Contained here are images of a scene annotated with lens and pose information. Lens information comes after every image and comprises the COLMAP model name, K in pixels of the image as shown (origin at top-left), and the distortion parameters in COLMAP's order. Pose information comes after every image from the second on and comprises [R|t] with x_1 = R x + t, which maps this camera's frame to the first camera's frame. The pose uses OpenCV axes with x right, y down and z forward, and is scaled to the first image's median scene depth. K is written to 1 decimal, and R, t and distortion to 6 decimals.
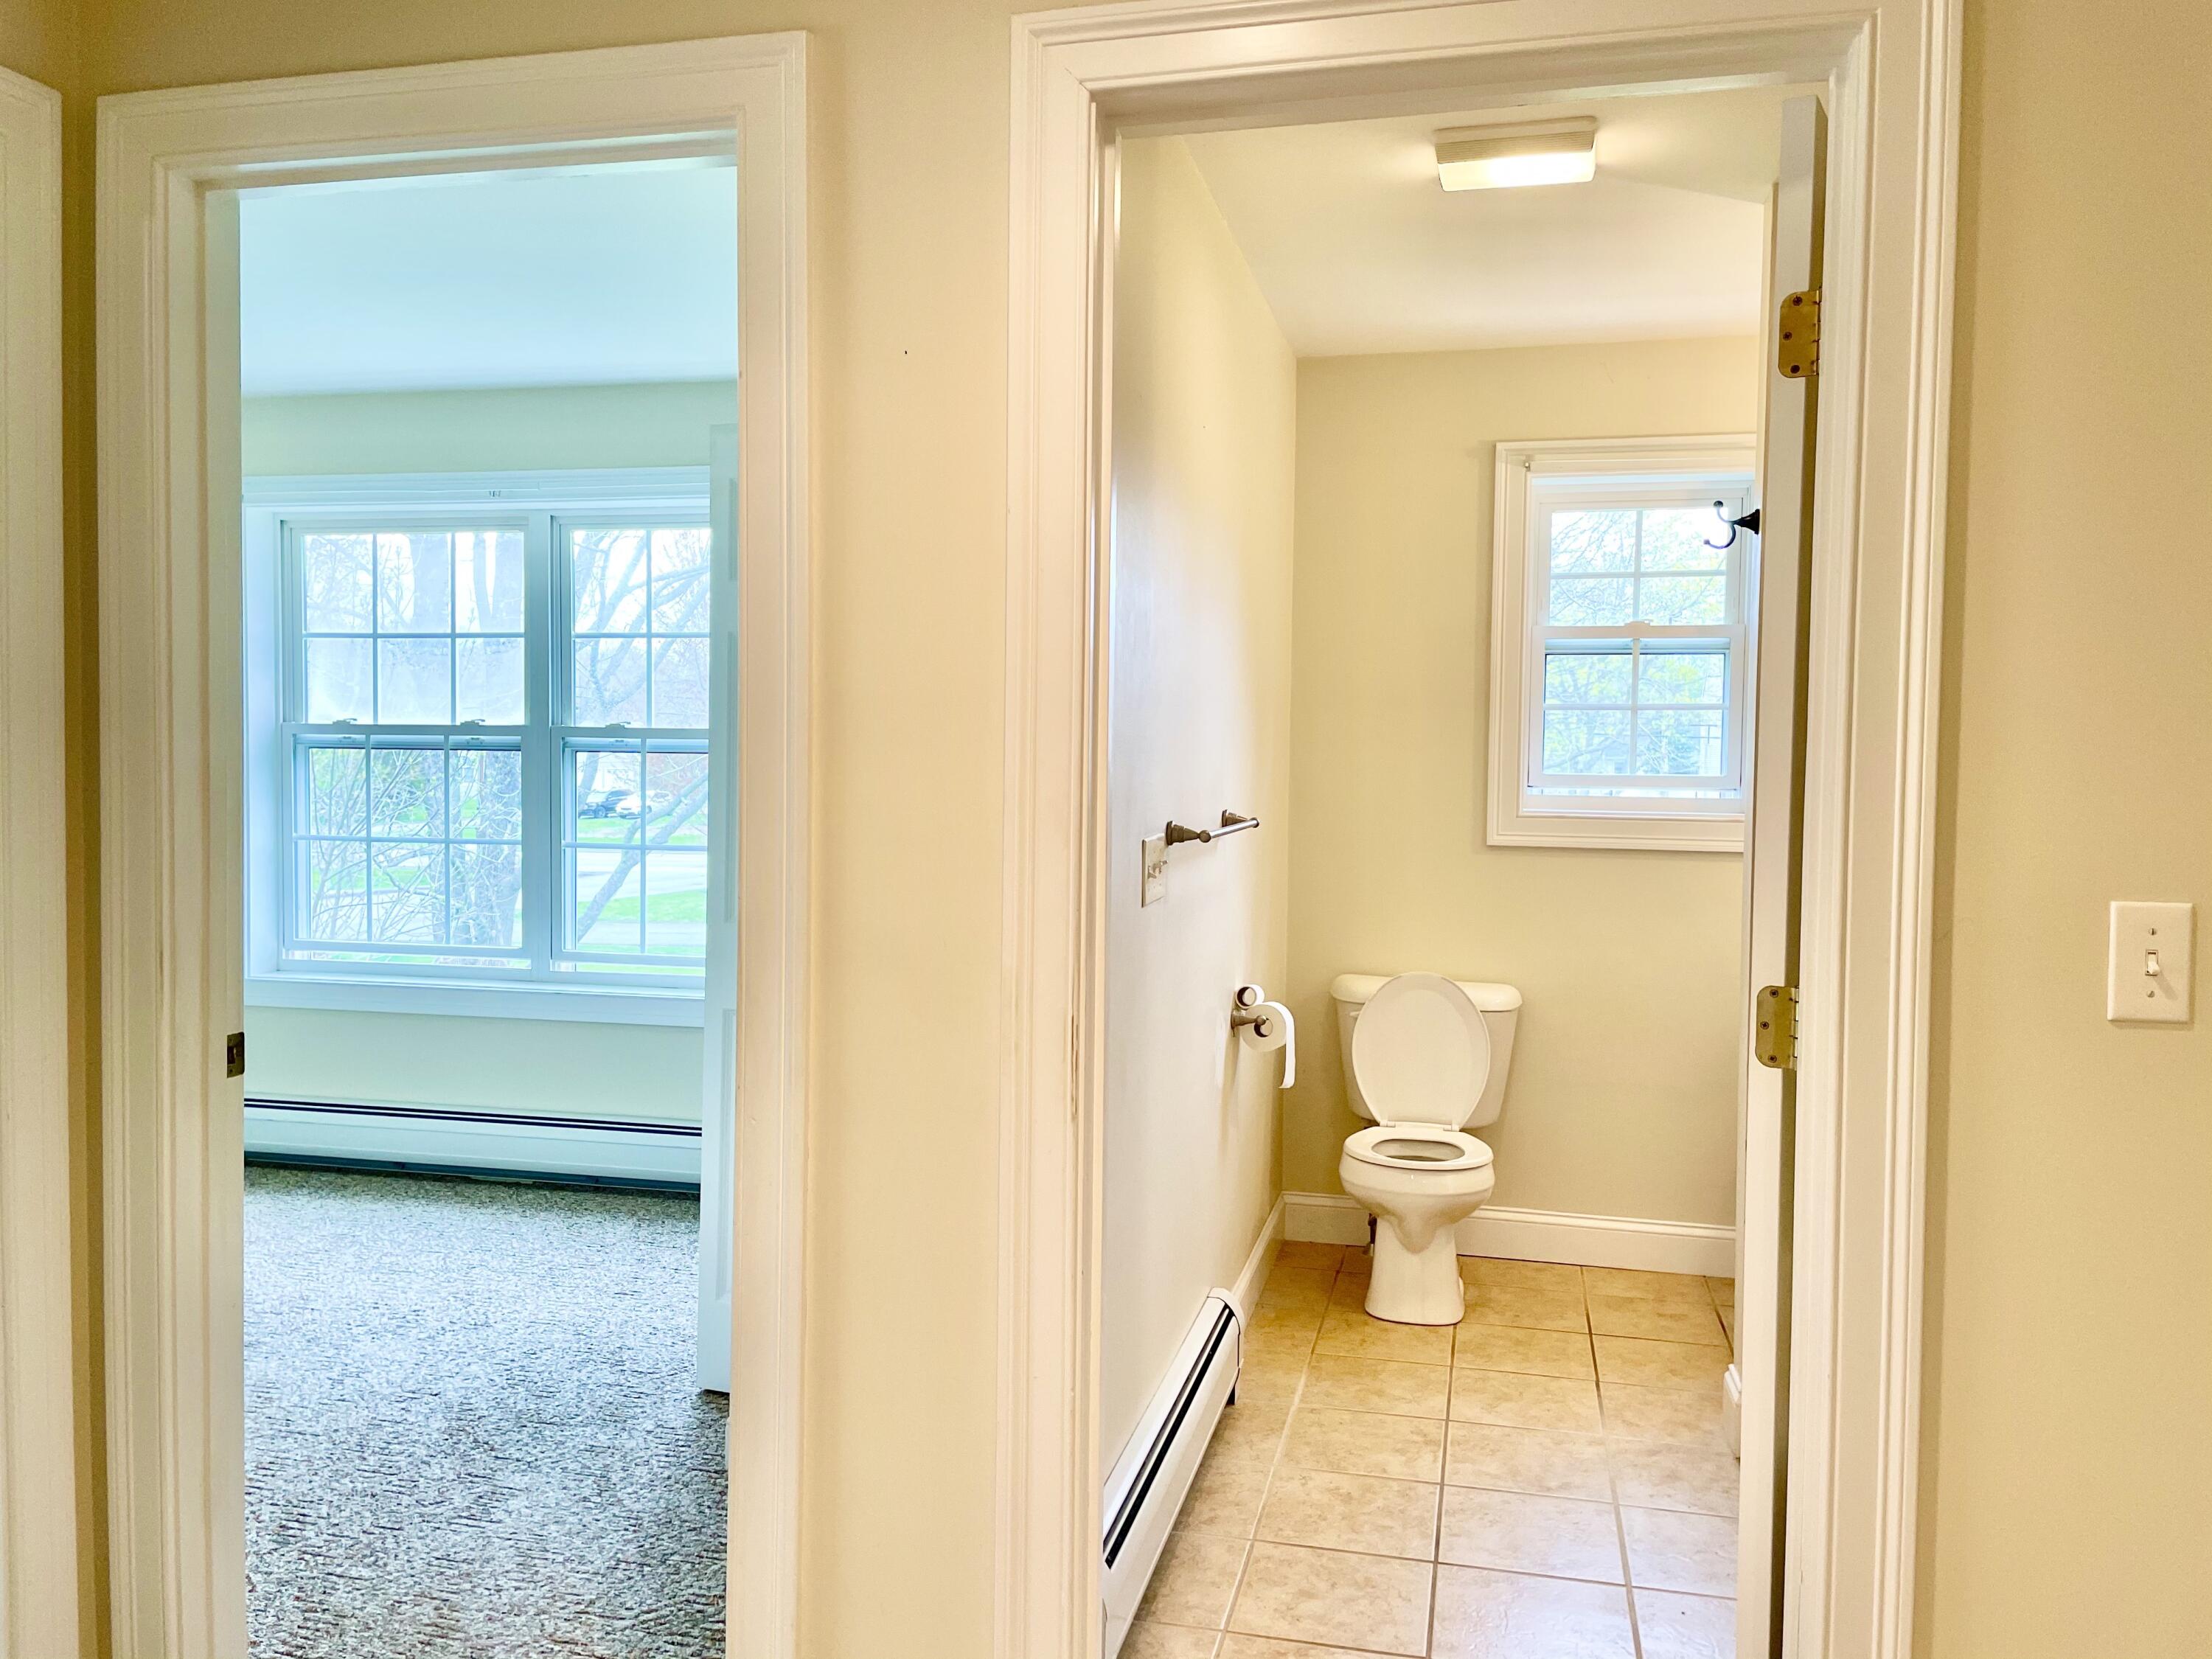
lens RADIAL K [[1670.2, 0, 1101.9], [0, 1670.2, 816.1], [0, 0, 1]] dist [0.096184, -0.121384]
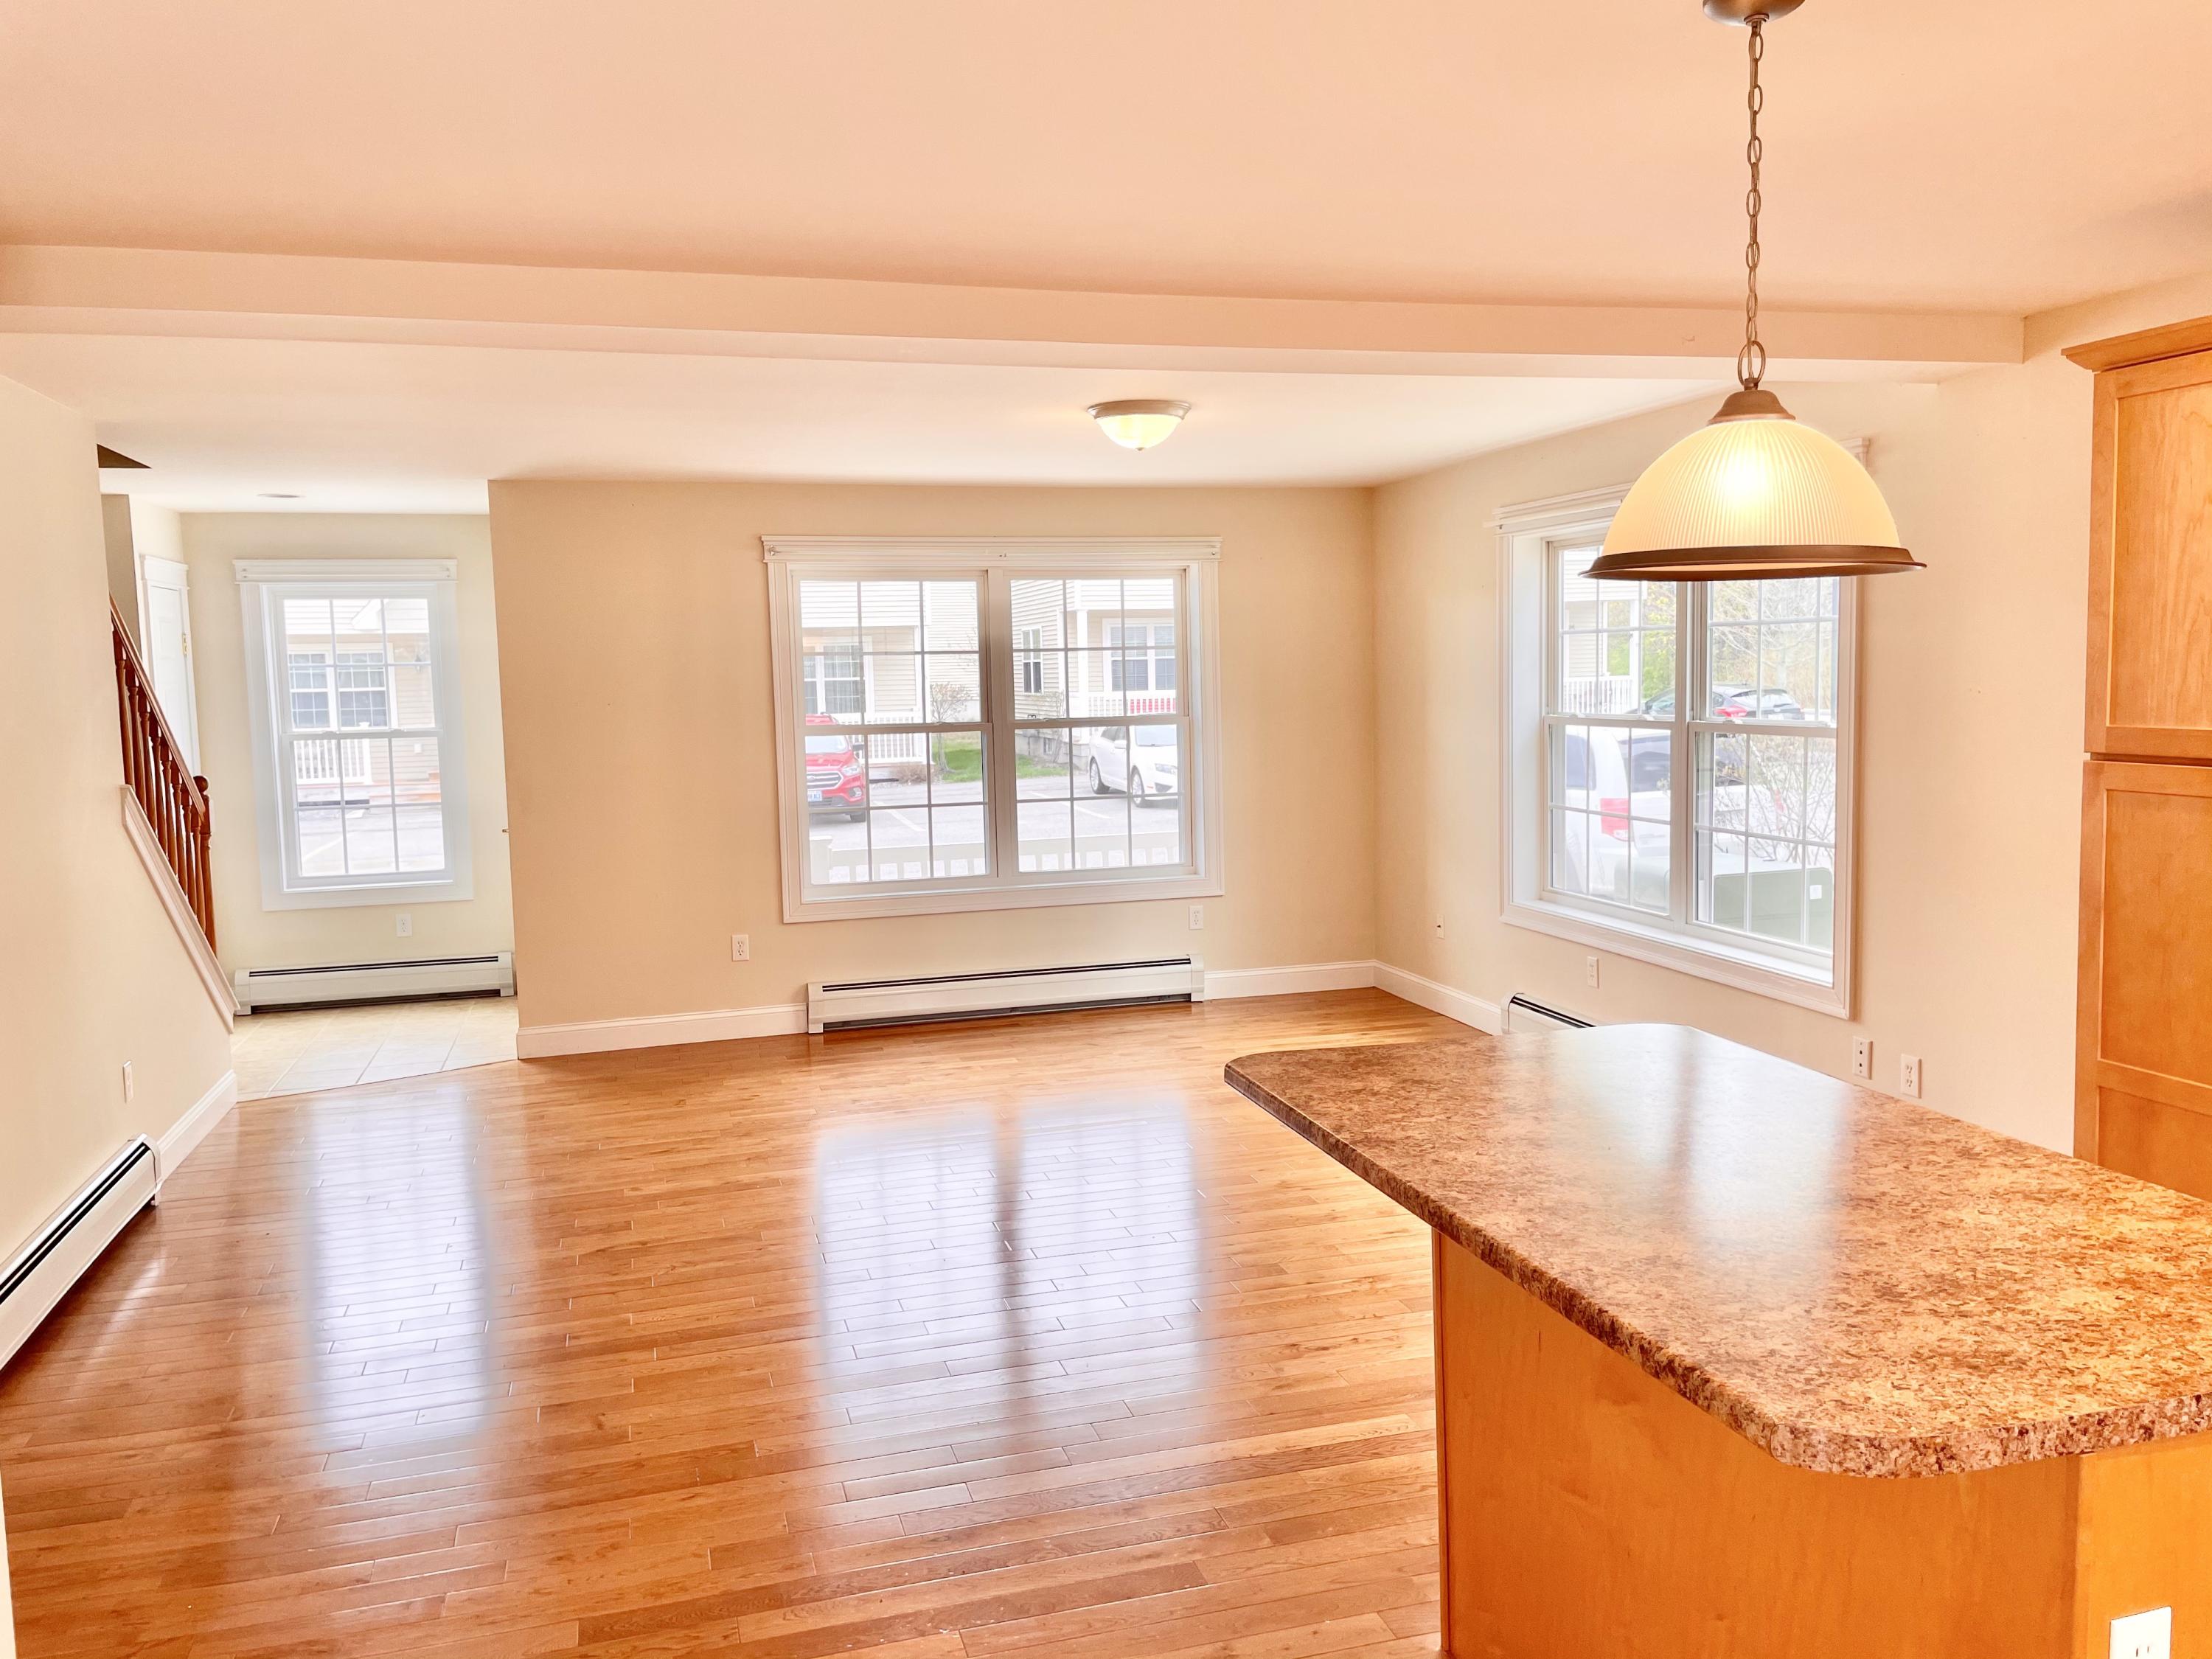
lens RADIAL K [[1670.2, 0, 1101.9], [0, 1670.2, 816.1], [0, 0, 1]] dist [0.096184, -0.121384]
pose [[0.866355, -0.076222, 0.493578, -1.029950], [0.053394, 0.996757, 0.060208, -0.048302], [-0.496567, -0.025807, 0.867615, -0.324869]]
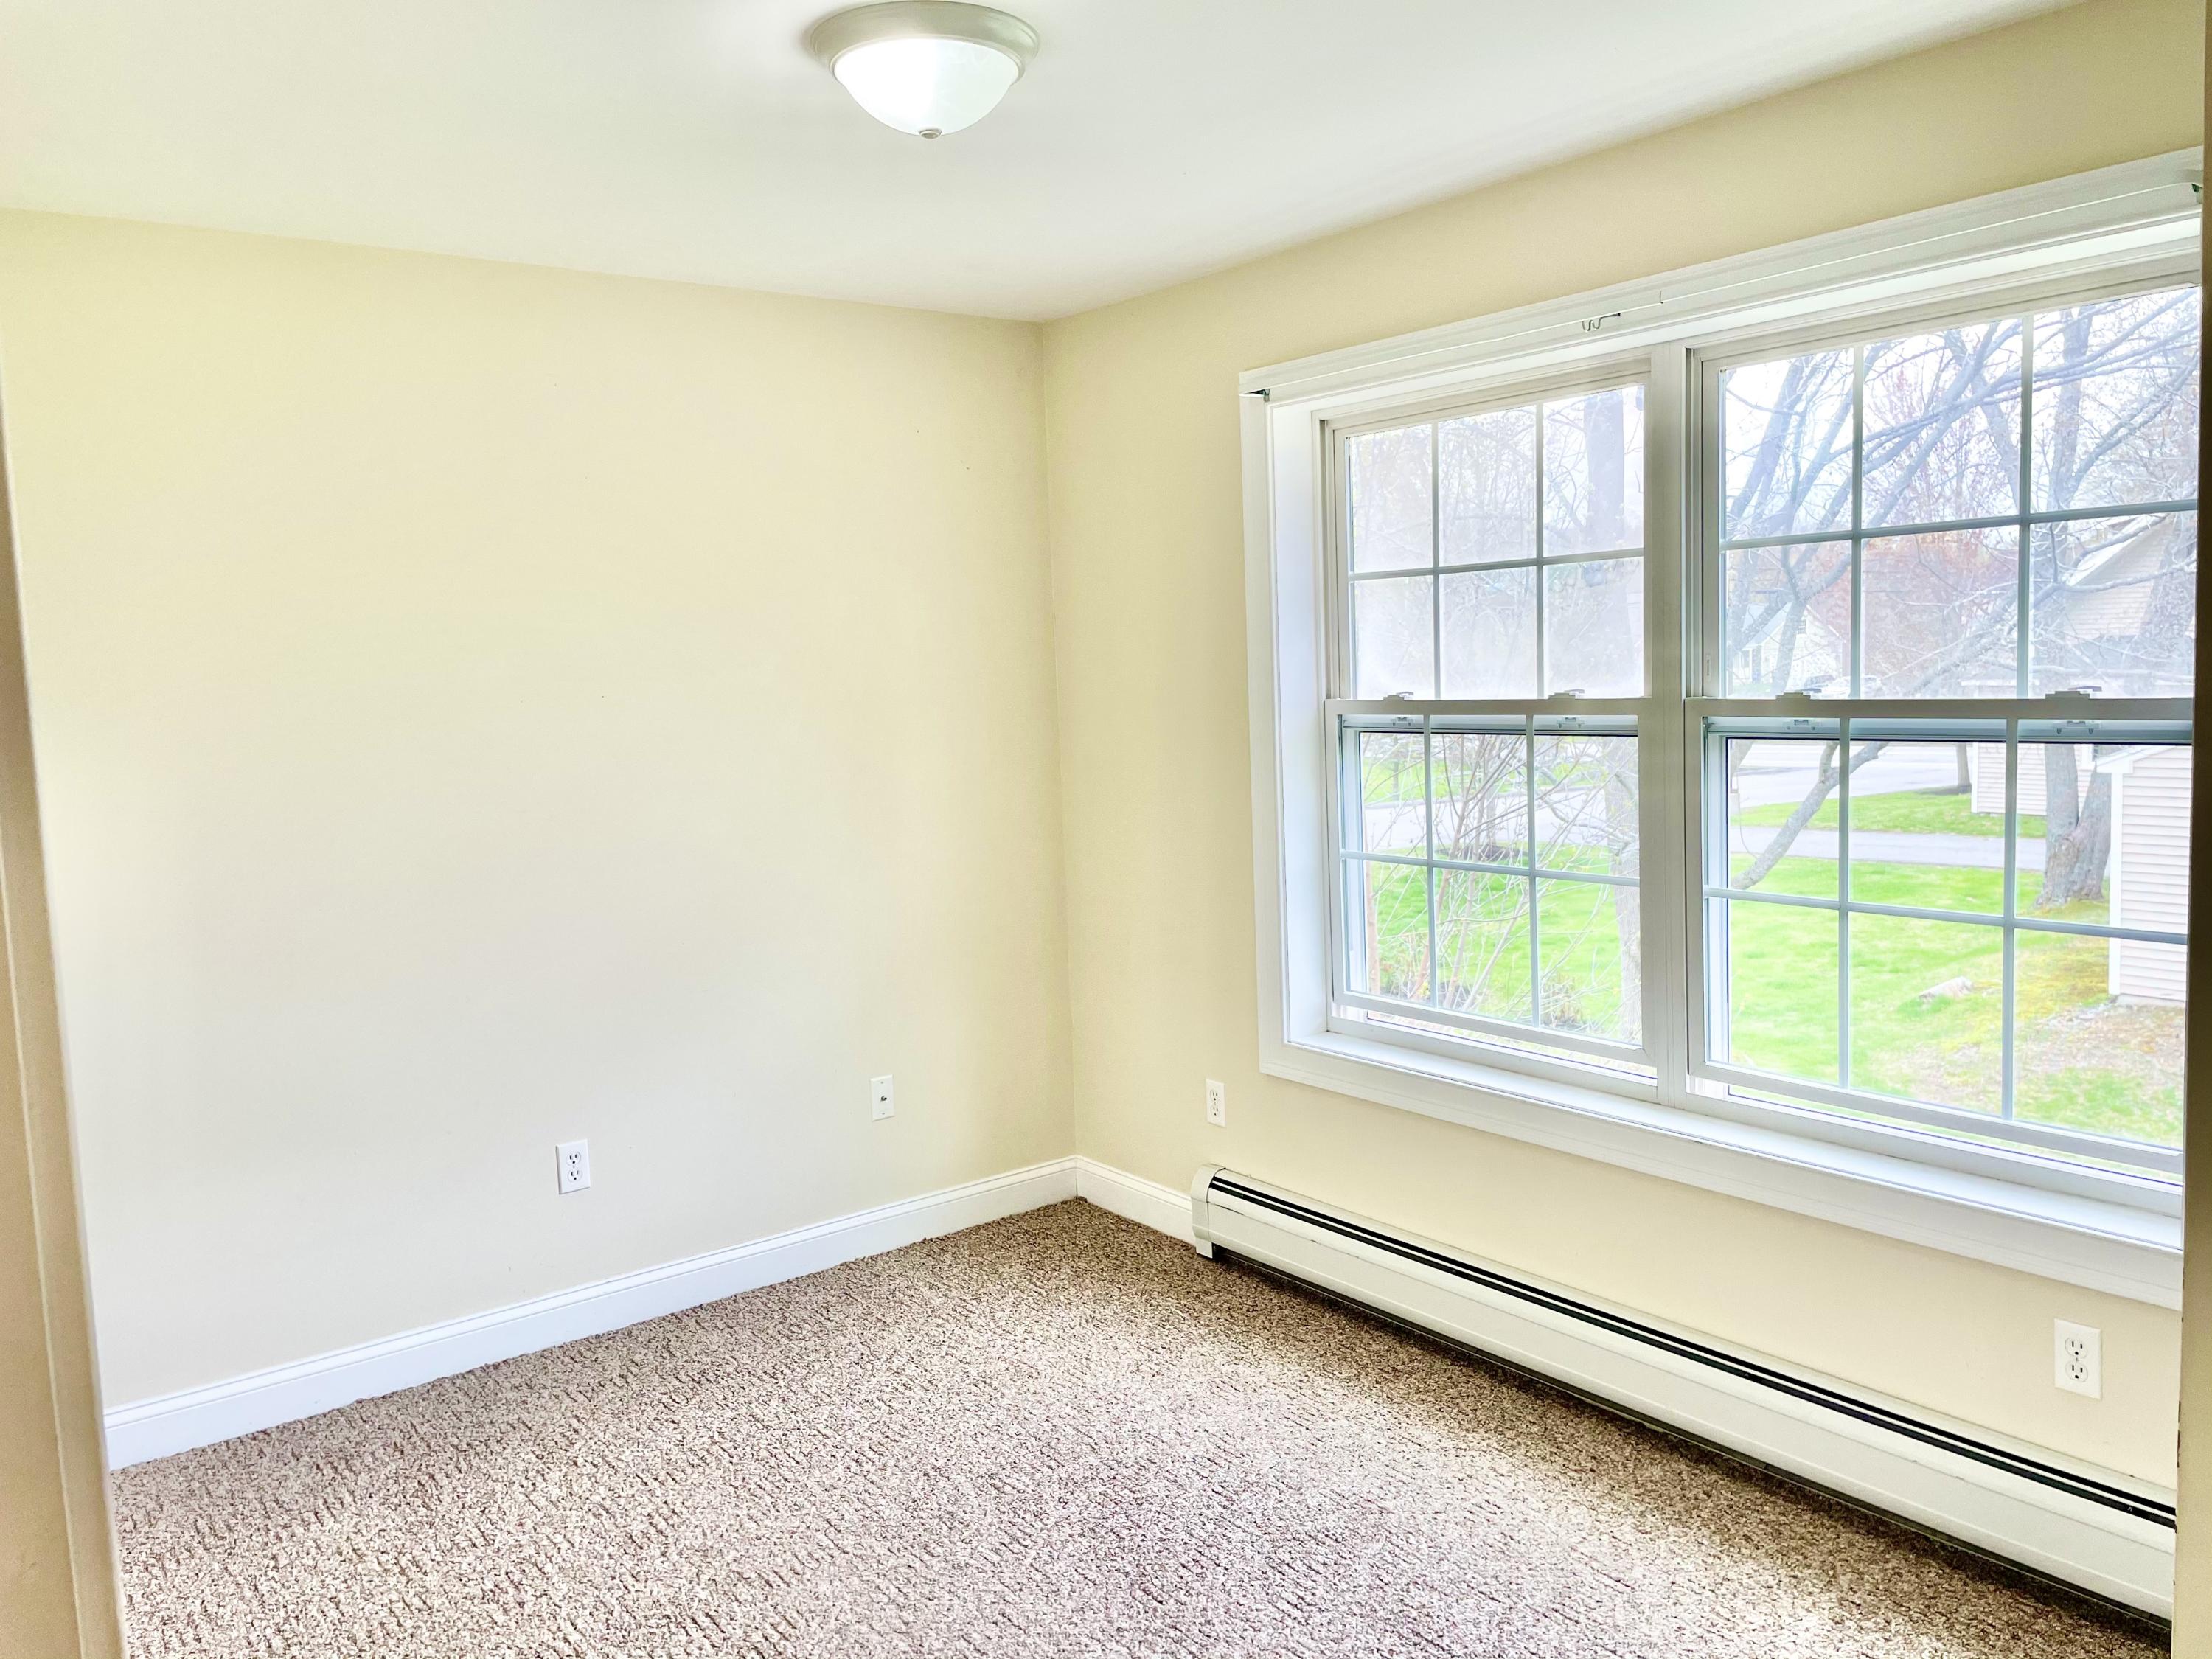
lens RADIAL K [[1670.2, 0, 1101.9], [0, 1670.2, 816.1], [0, 0, 1]] dist [0.096184, -0.121384]
pose [[0.777560, 0.018048, -0.628550, -0.101940], [0.023950, 0.998013, 0.058284, -0.049726], [0.628353, -0.060373, 0.775582, 0.375170]]
